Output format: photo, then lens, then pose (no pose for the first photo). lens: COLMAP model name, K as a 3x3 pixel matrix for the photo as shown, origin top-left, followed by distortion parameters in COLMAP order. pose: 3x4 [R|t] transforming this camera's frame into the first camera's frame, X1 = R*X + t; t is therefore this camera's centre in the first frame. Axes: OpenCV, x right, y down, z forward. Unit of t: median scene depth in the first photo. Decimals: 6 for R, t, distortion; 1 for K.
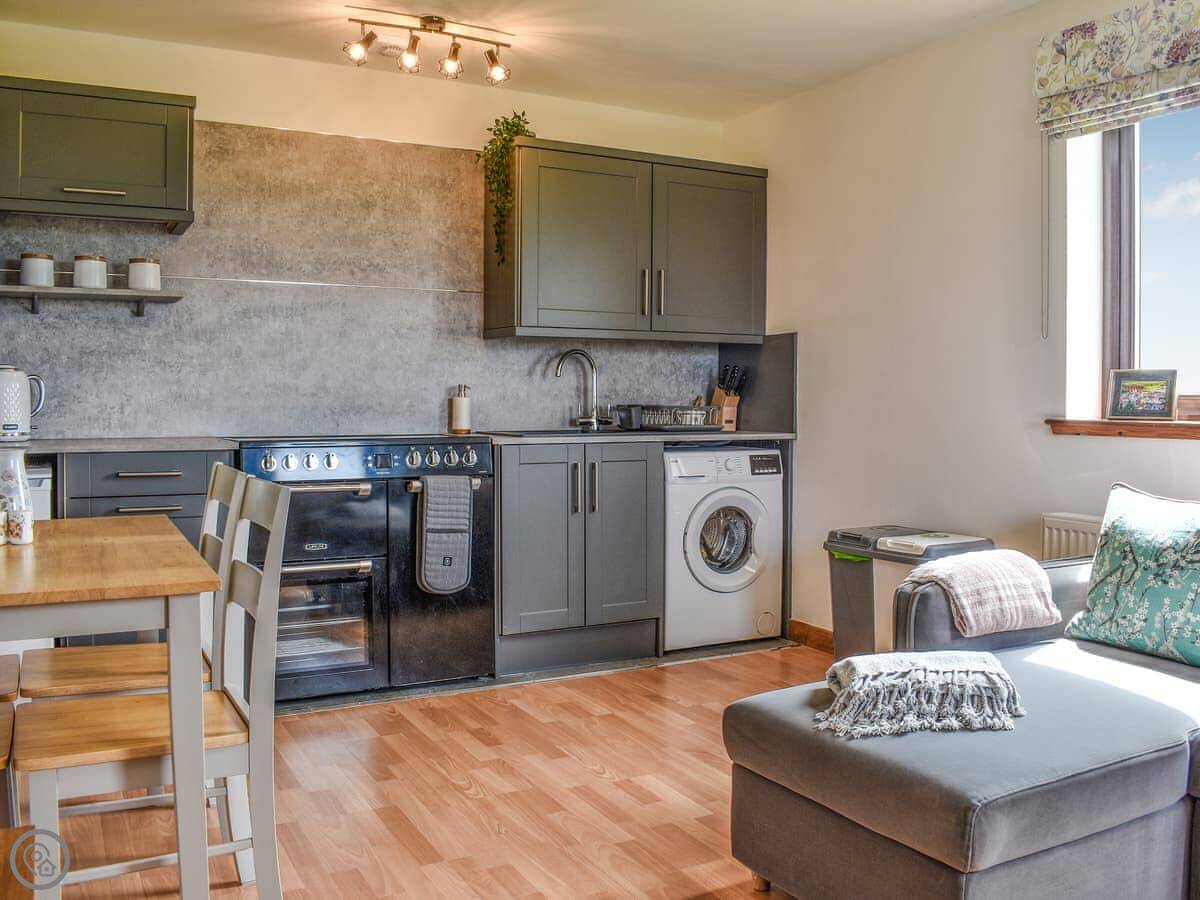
lens RADIAL K [[1068.6, 0, 636.6], [0, 1068.6, 420.3], [0, 0, 1]] dist [-0.100740, 0.029584]
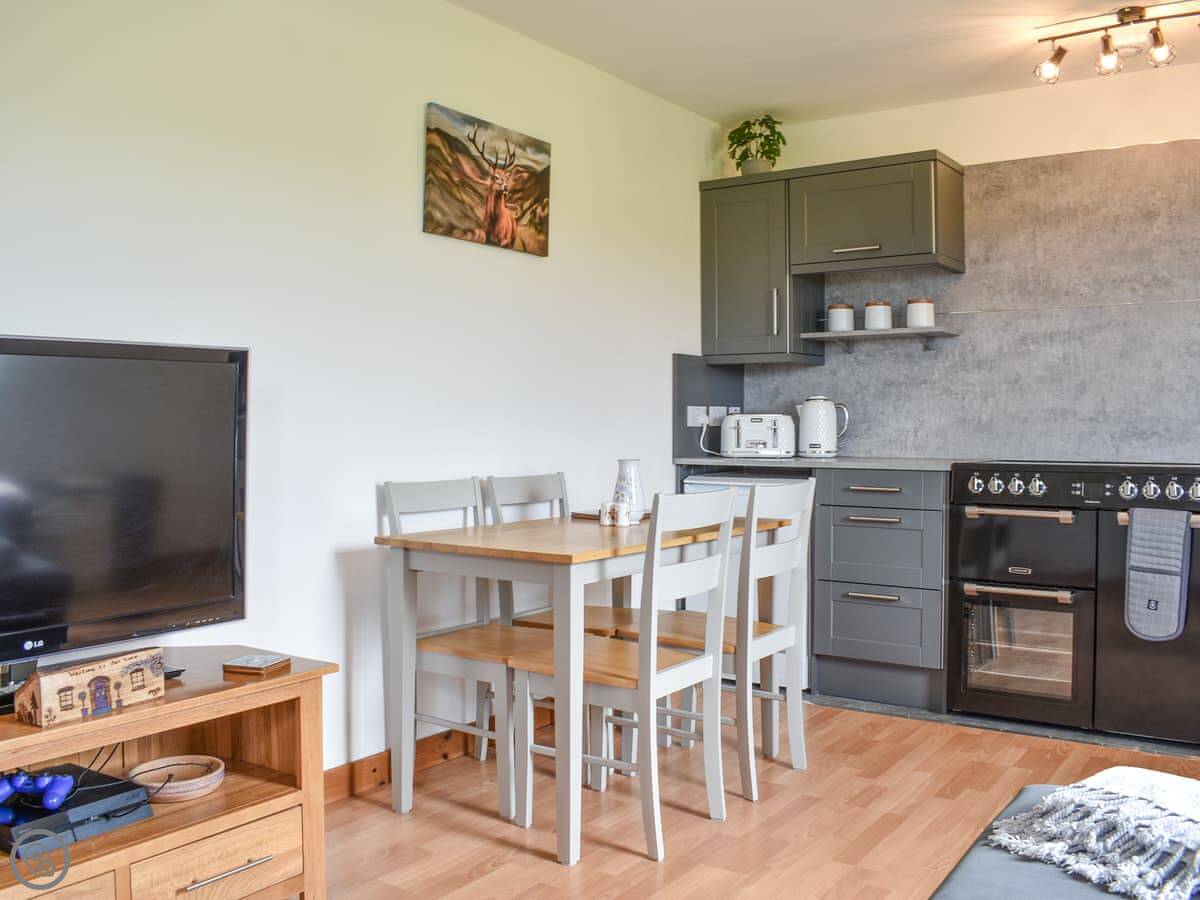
lens RADIAL K [[1068.6, 0, 601.4], [0, 1068.6, 415.8], [0, 0, 1]] dist [-0.100740, 0.029584]
pose [[0.426443, -0.007590, -0.904483, 0.385196], [-0.019289, 0.999661, -0.017483, -0.002122], [0.904309, 0.024902, 0.426152, 0.189097]]
